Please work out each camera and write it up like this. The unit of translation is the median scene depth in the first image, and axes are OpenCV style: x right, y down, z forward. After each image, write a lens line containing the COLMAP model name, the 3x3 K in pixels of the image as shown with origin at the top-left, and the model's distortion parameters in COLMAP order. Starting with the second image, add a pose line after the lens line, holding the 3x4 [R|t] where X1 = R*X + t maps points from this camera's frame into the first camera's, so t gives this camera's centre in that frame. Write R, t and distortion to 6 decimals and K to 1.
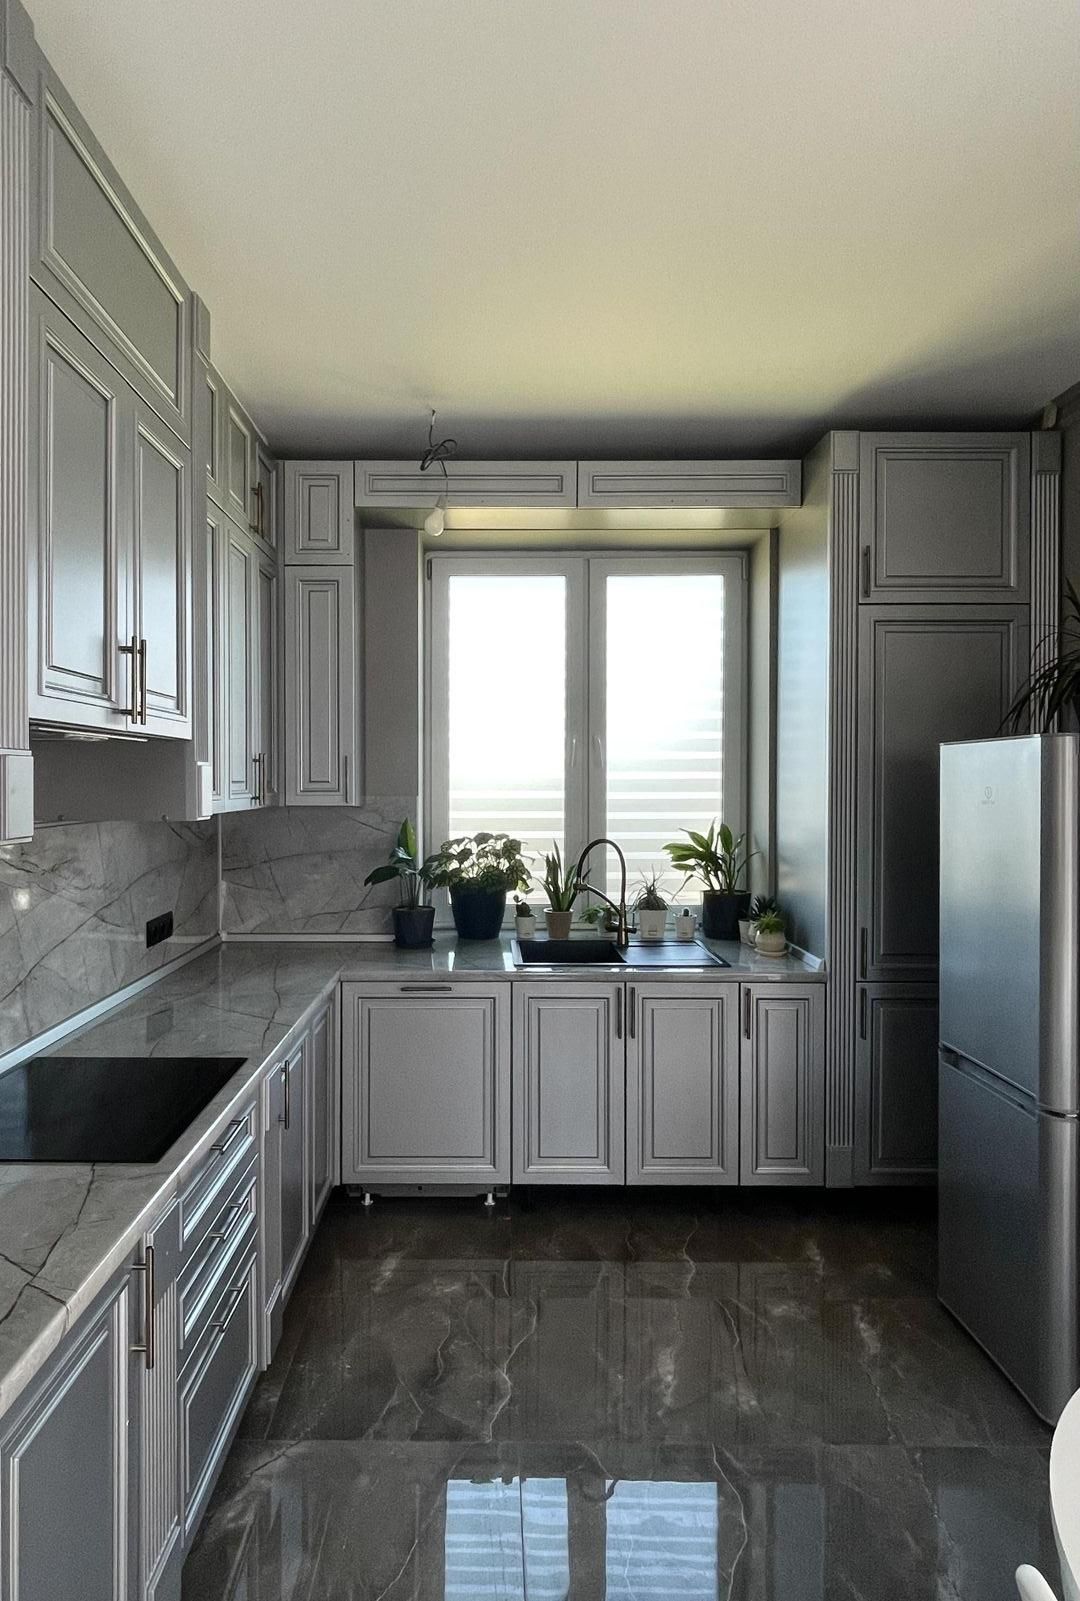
lens RADIAL K [[966.3, 0, 539.3], [0, 966.3, 798.1], [0, 0, 1]] dist [0.009826, -0.001649]
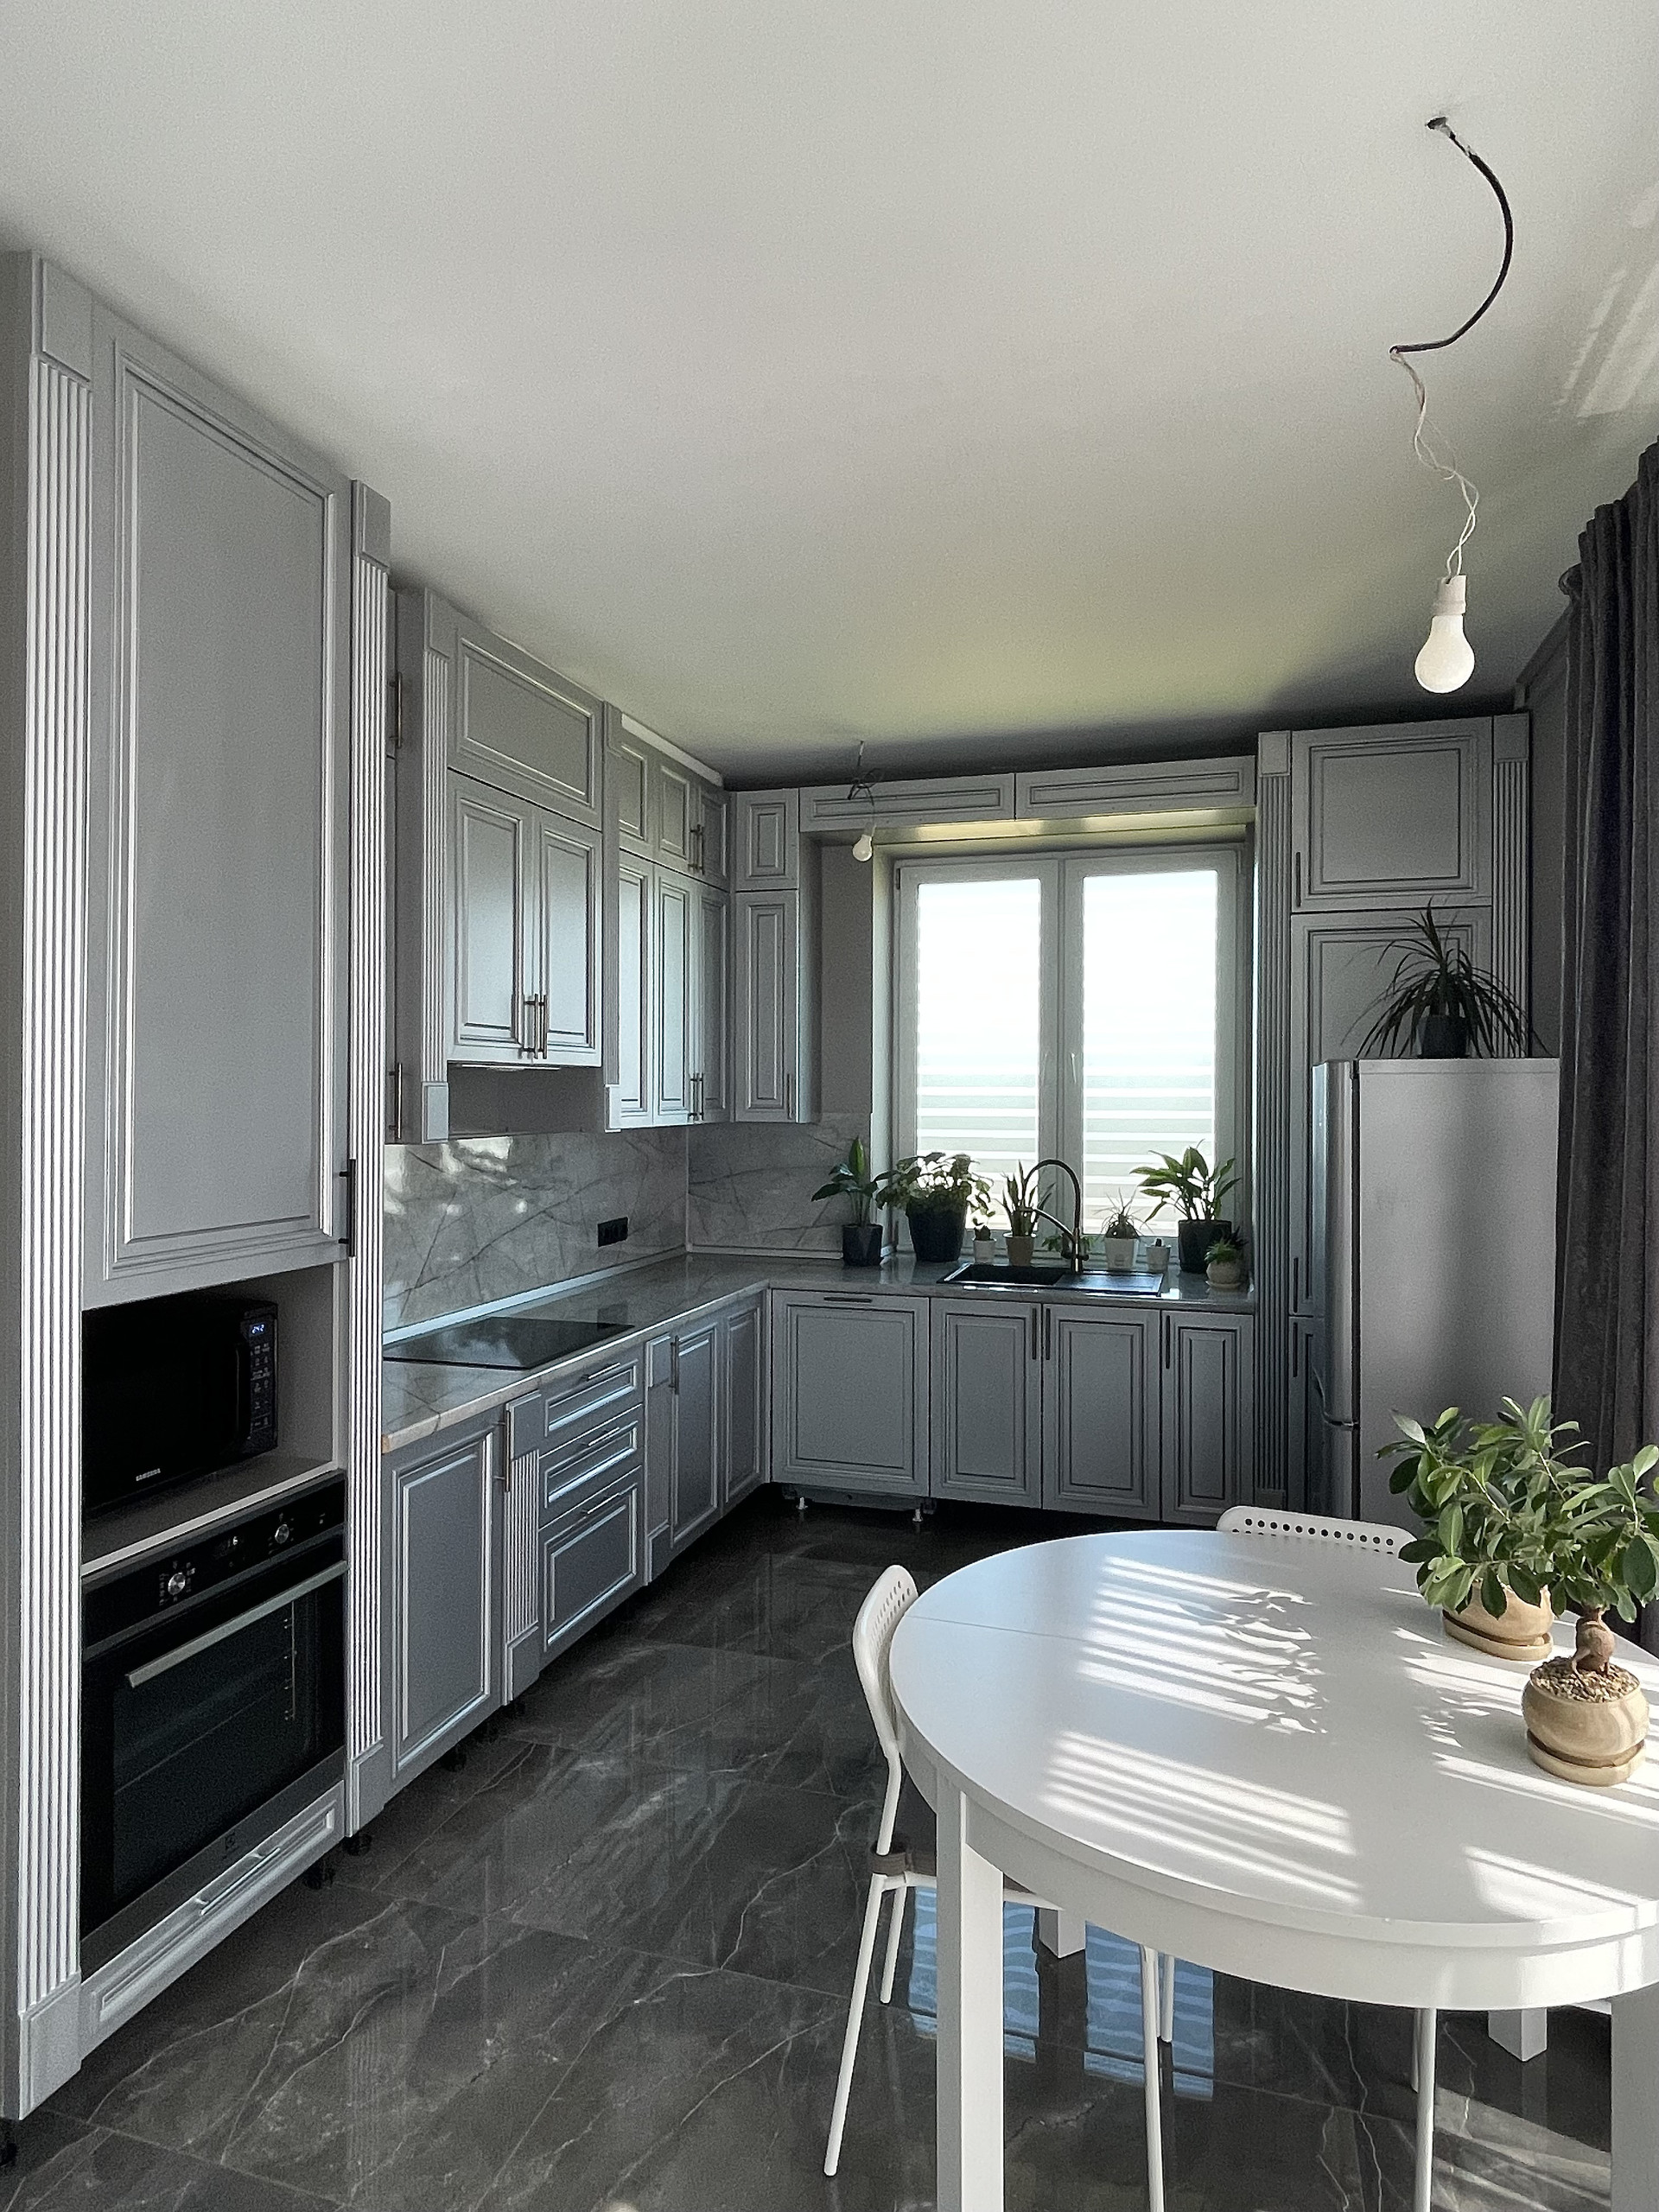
lens RADIAL K [[1225.2, 0, 830.4], [0, 1225.2, 1107.0], [0, 0, 1]] dist [0.000919, 0.000039]
pose [[0.957704, 0.006388, -0.287683, 0.201278], [-0.008060, 0.999957, -0.004629, -0.002646], [0.287641, 0.006752, 0.957715, -0.220681]]
